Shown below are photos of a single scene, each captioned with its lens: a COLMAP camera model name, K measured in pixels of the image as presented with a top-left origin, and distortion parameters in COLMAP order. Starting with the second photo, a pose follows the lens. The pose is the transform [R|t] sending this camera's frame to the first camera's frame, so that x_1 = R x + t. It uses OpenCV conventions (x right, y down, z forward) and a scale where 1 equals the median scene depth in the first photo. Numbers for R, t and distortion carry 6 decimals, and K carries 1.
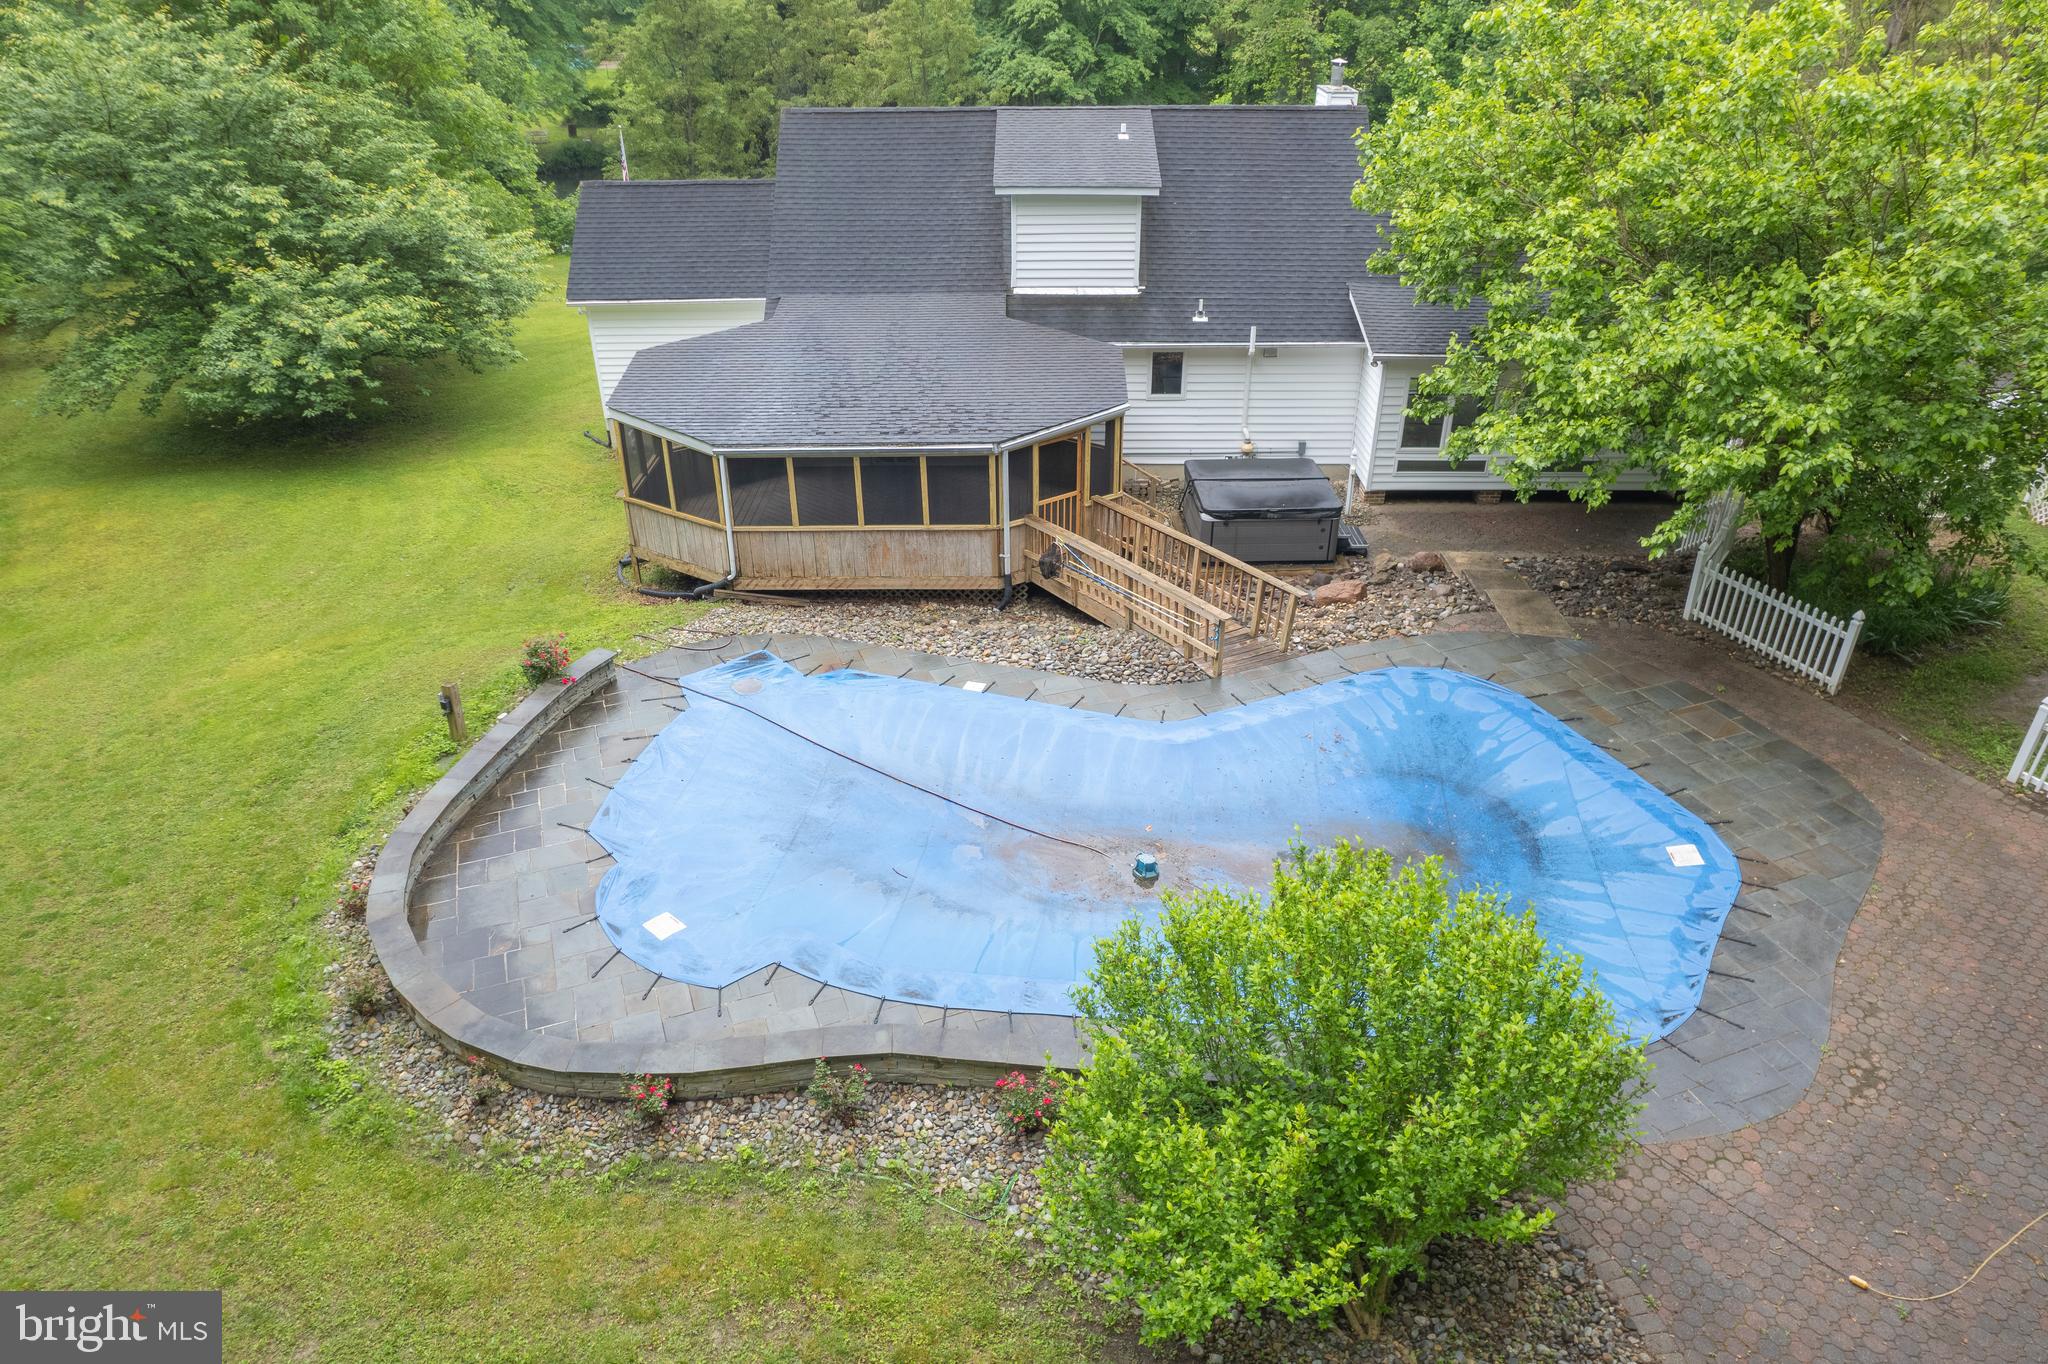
lens RADIAL K [[1311.3, 0, 1028.7], [0, 1311.3, 685.0], [0, 0, 1]] dist [-0.074087, 0.066097]
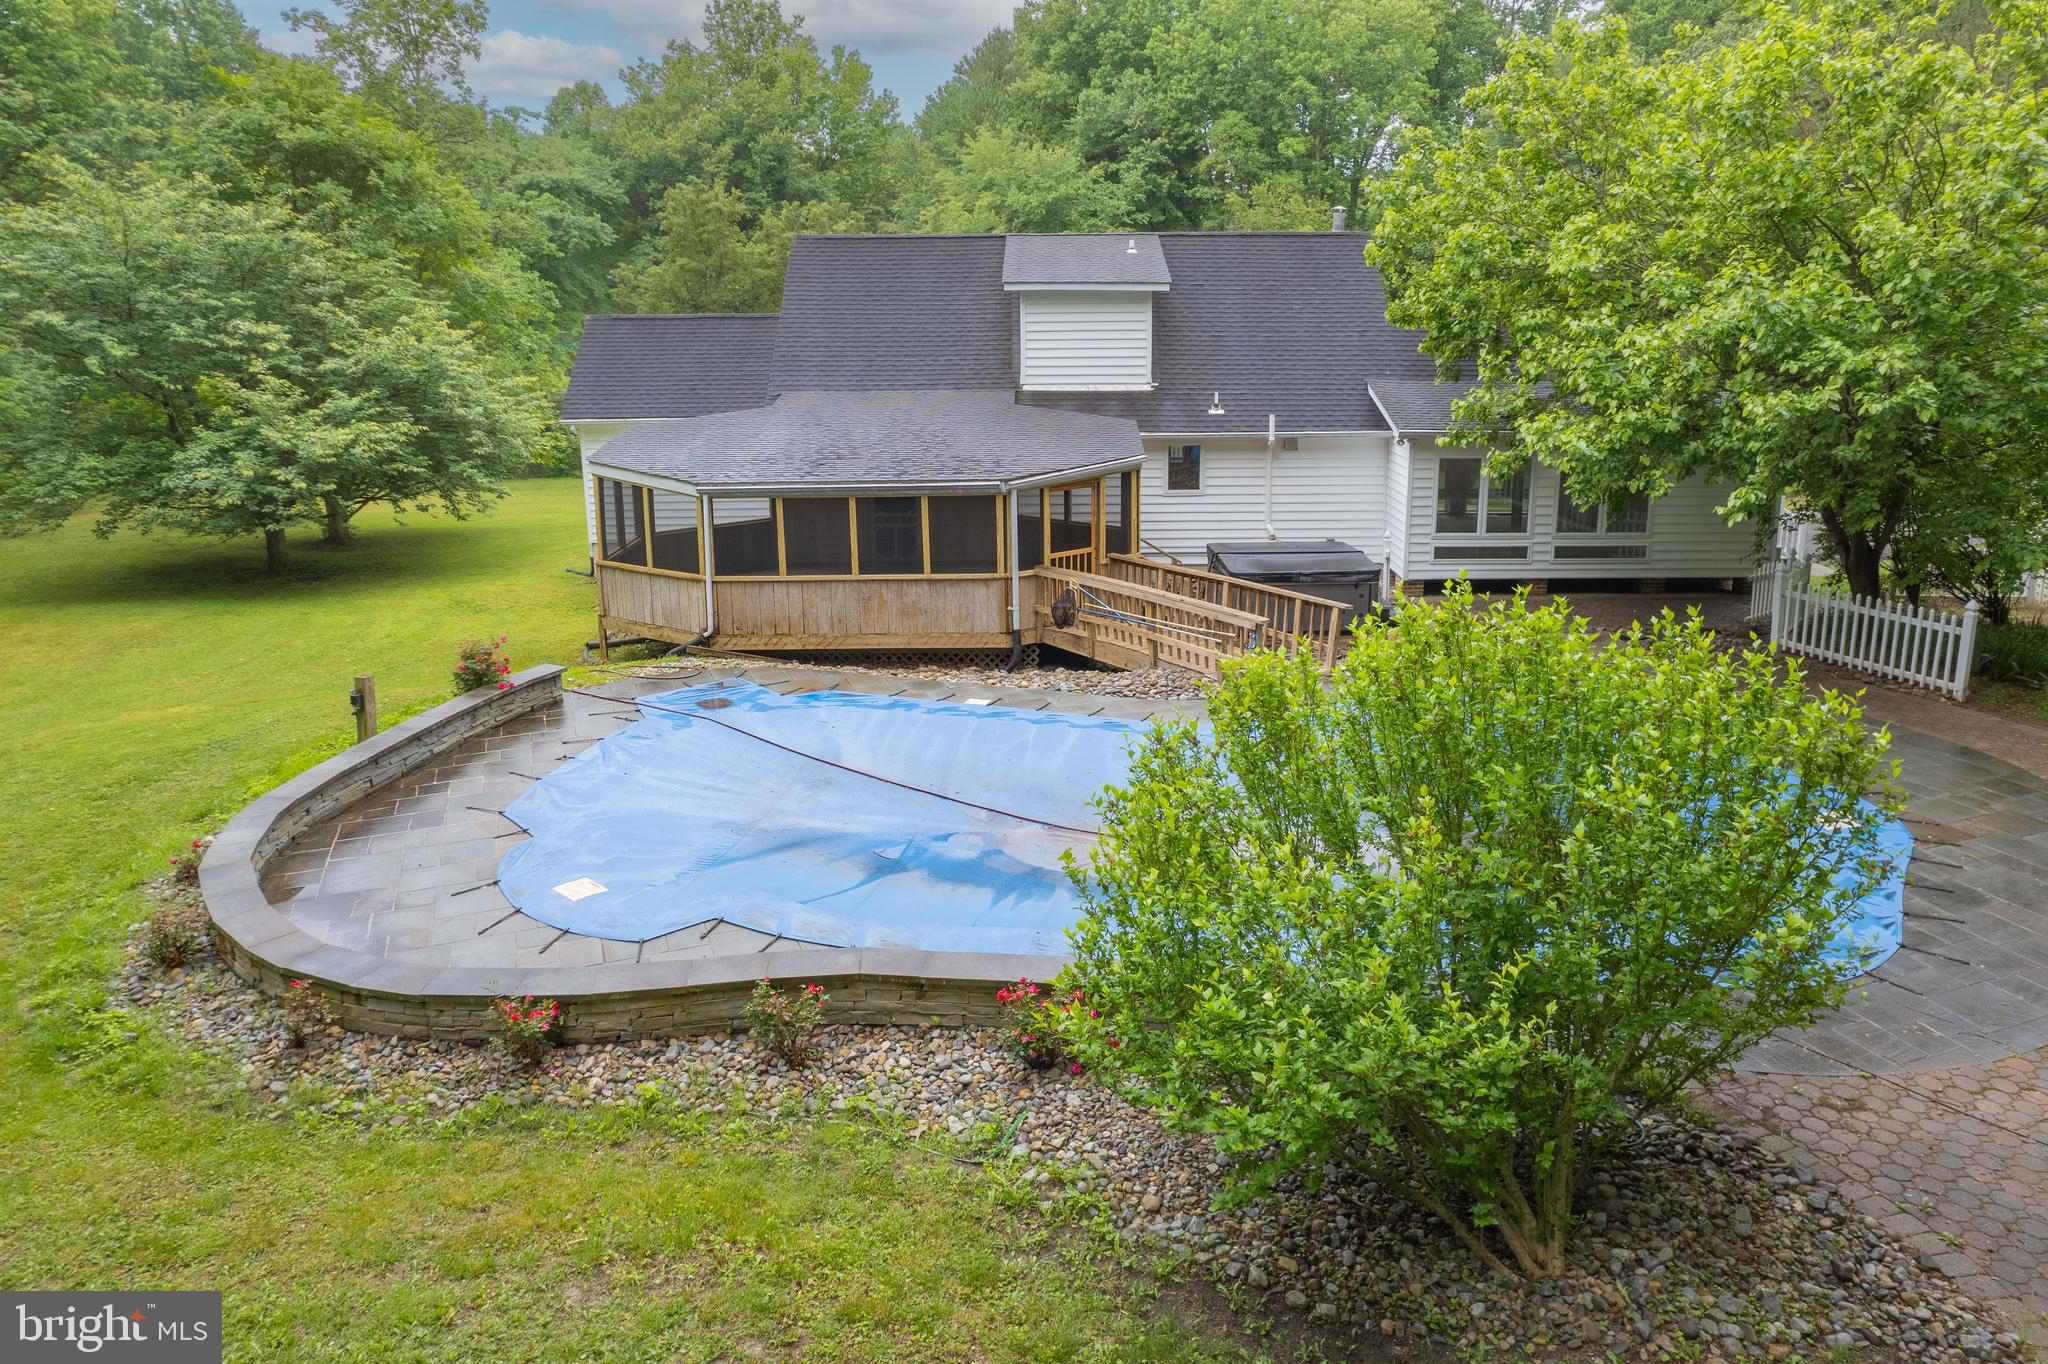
lens RADIAL K [[1355.4, 0, 1061.3], [0, 1355.4, 559.1], [0, 0, 1]] dist [-0.057774, 0.043342]
pose [[0.999857, -0.005685, 0.015955, 0.000339], [0.010485, 0.947543, -0.319455, 0.214086], [-0.013302, 0.319577, 0.947467, 0.130115]]
